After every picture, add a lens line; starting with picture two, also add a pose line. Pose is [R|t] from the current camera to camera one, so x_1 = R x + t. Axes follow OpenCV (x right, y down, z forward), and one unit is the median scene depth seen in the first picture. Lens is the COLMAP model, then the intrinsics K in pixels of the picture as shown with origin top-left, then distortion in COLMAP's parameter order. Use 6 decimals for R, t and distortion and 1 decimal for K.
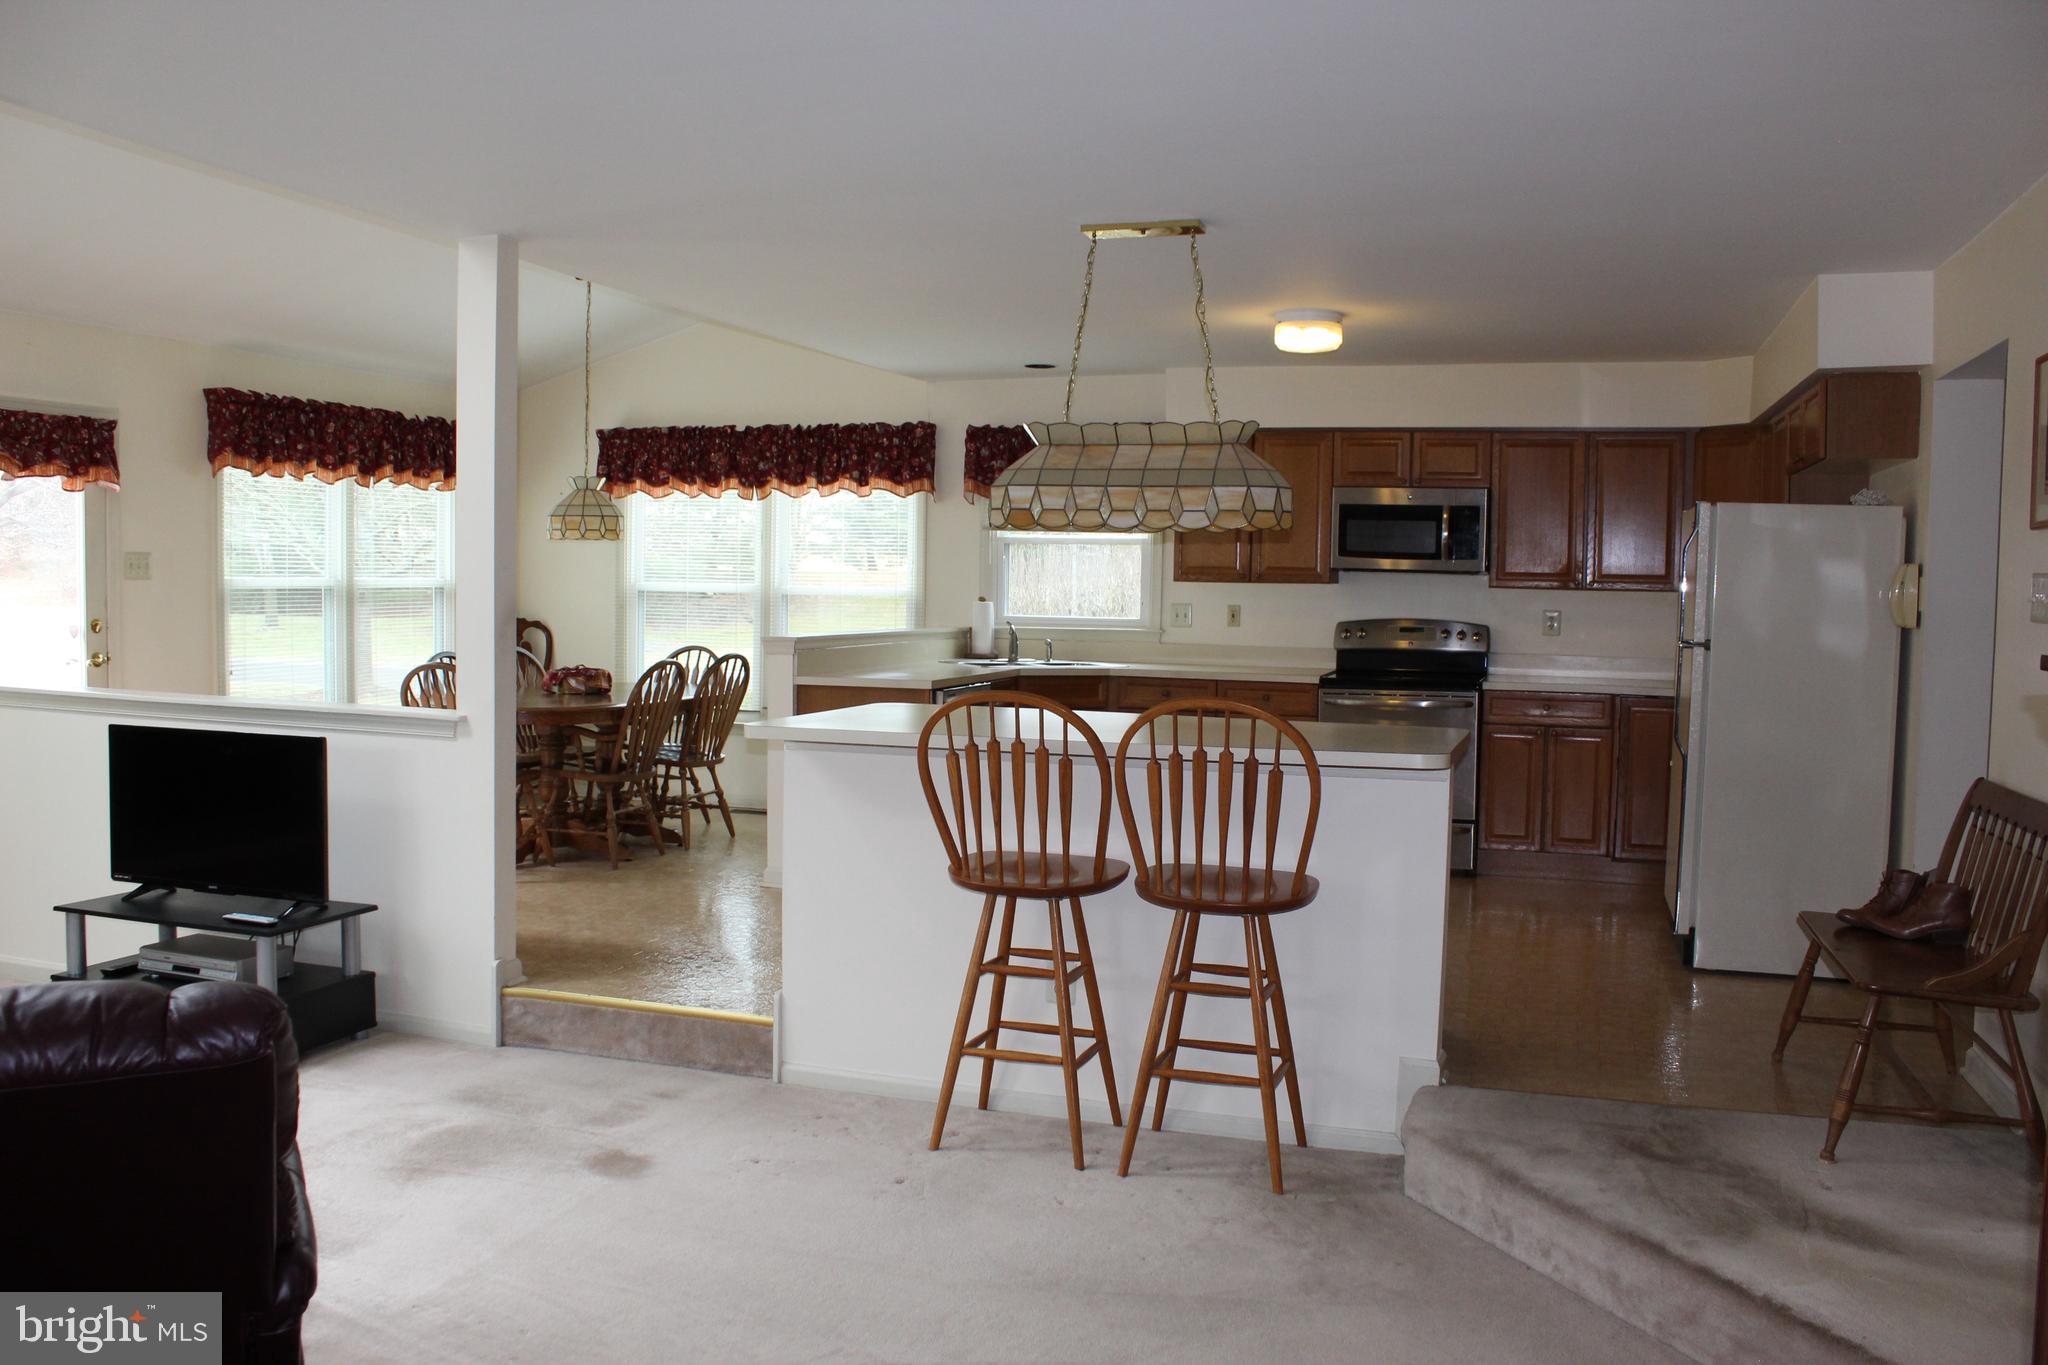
lens RADIAL K [[1707.0, 0, 1026.6], [0, 1707.0, 689.2], [0, 0, 1]] dist [-0.166856, 0.142361]
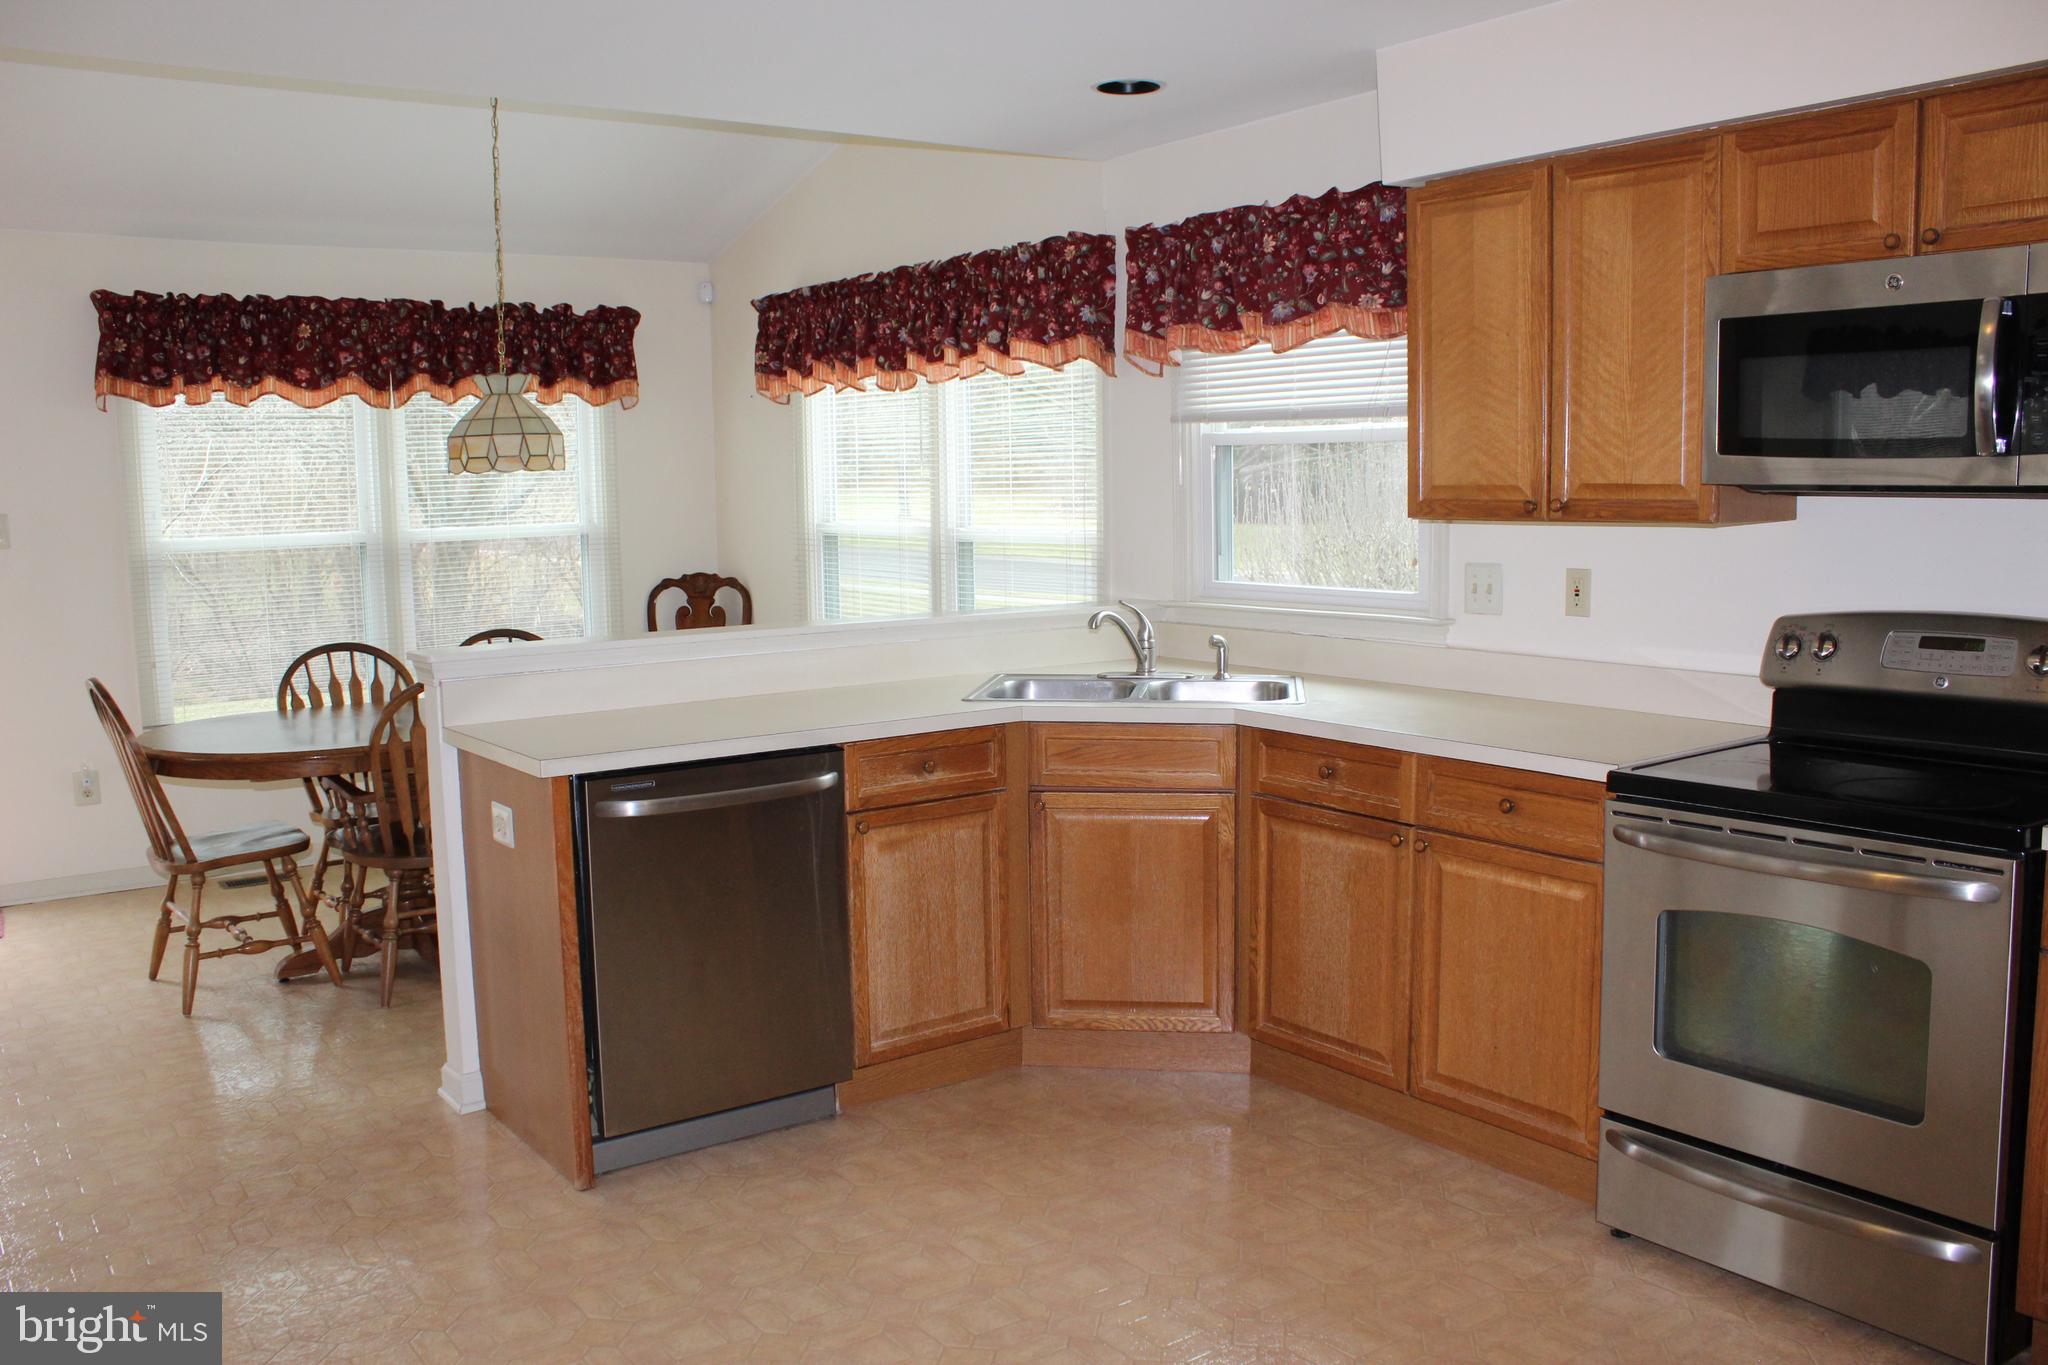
lens RADIAL K [[1707.0, 0, 1019.9], [0, 1707.0, 685.7], [0, 0, 1]] dist [-0.166856, 0.142361]
pose [[0.806765, 0.041252, -0.589430, 0.261688], [-0.007825, 0.998218, 0.059151, -0.043363], [0.590820, -0.043109, 0.805651, 0.553571]]
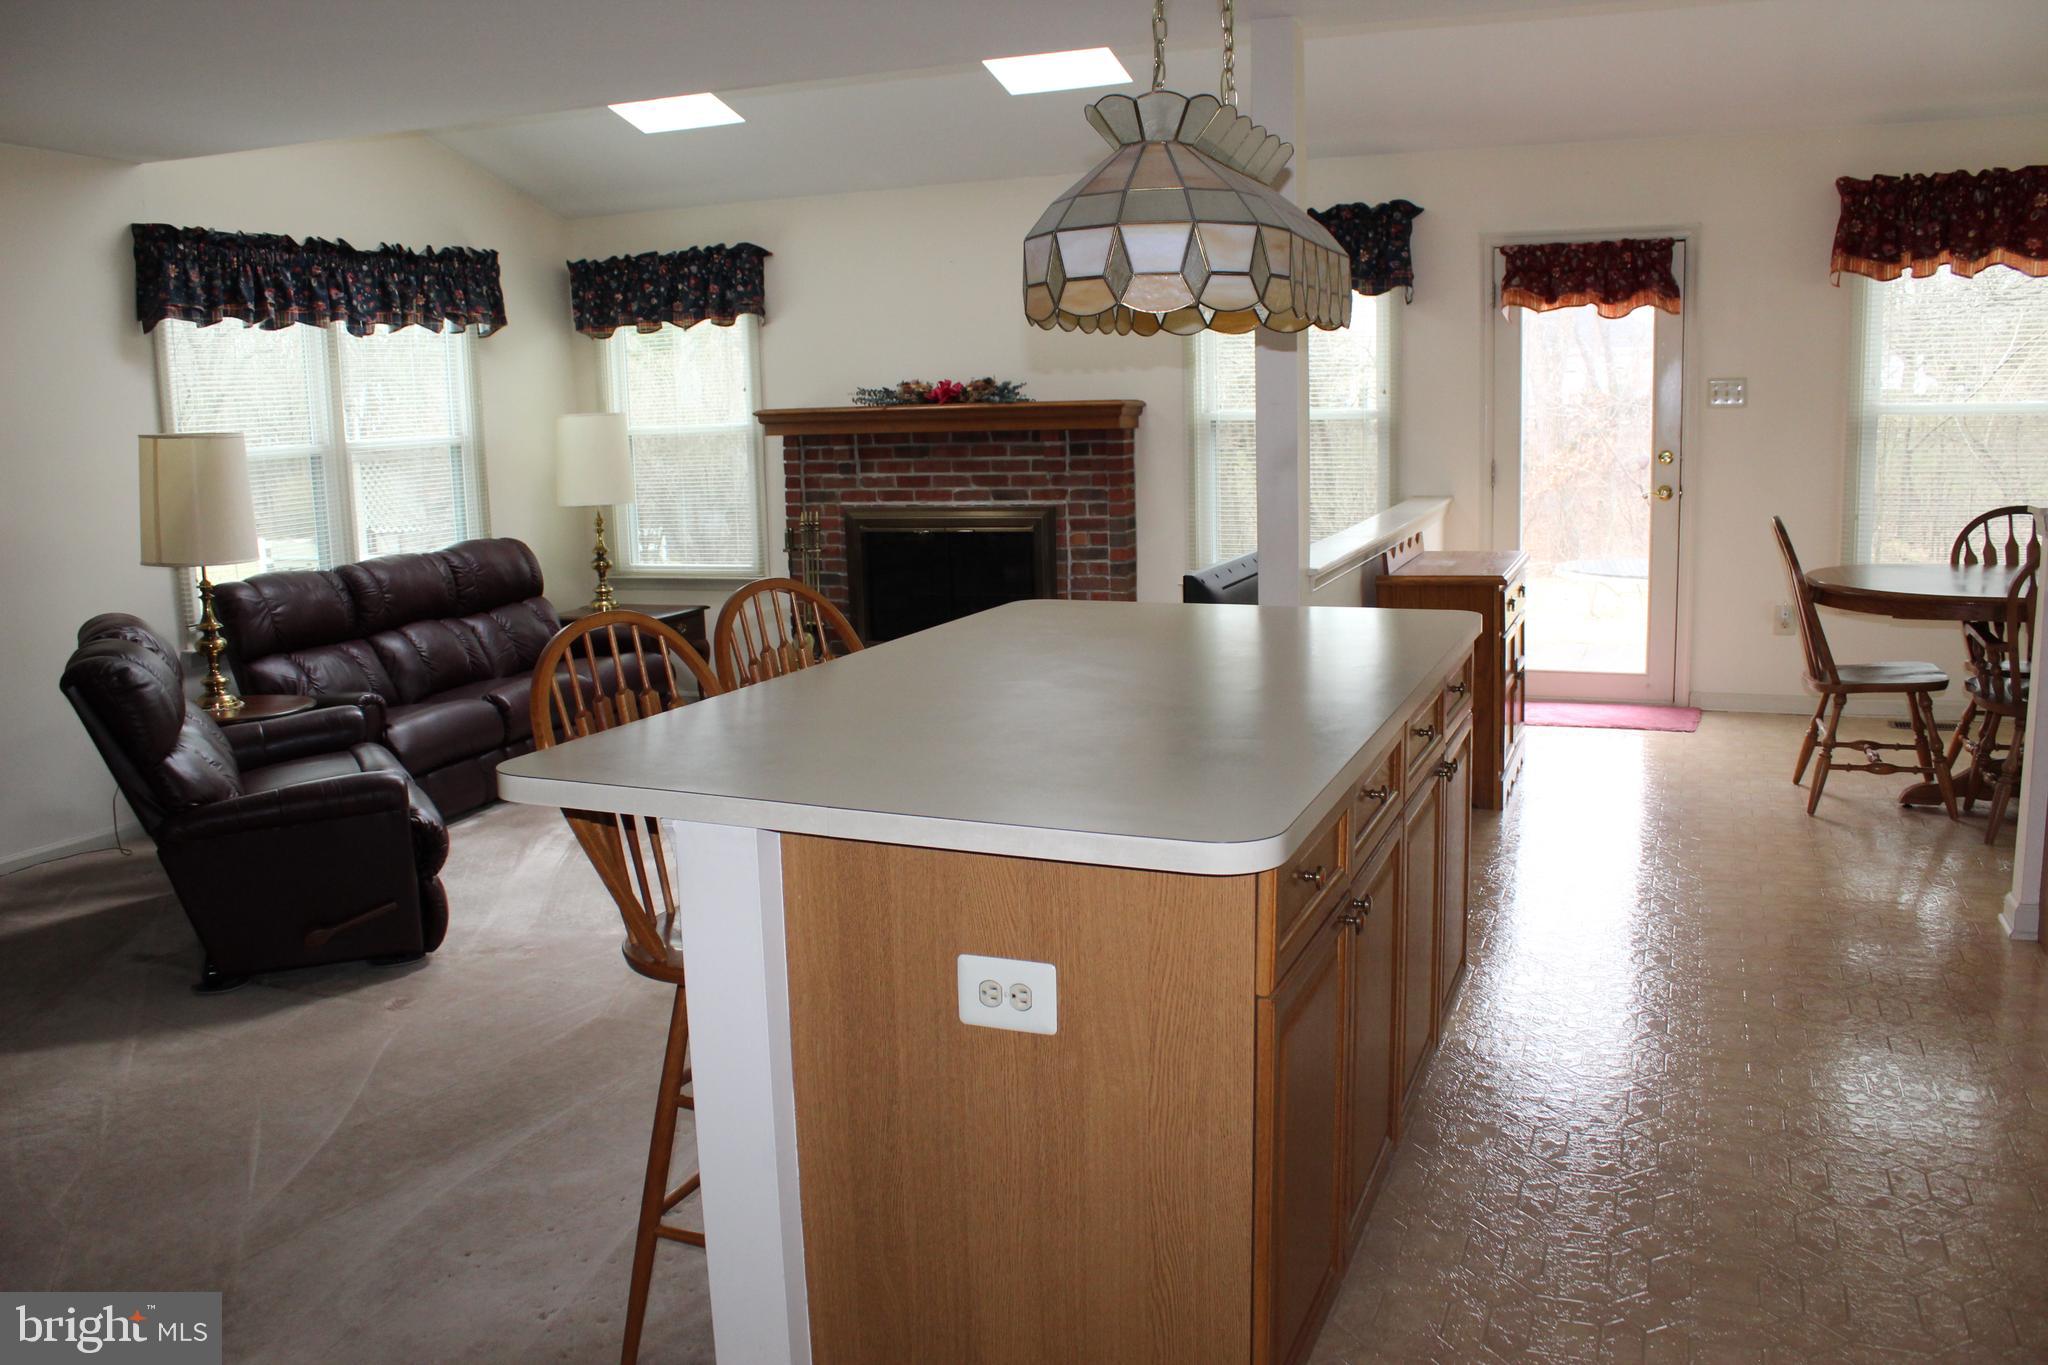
lens RADIAL K [[1707.0, 0, 1002.4], [0, 1707.0, 677.8], [0, 0, 1]] dist [-0.166856, 0.142361]
pose [[-0.079713, 0.149605, -0.985527, 0.354759], [-0.037767, 0.987510, 0.152961, -0.036604], [0.996102, 0.049413, -0.073067, 0.560352]]
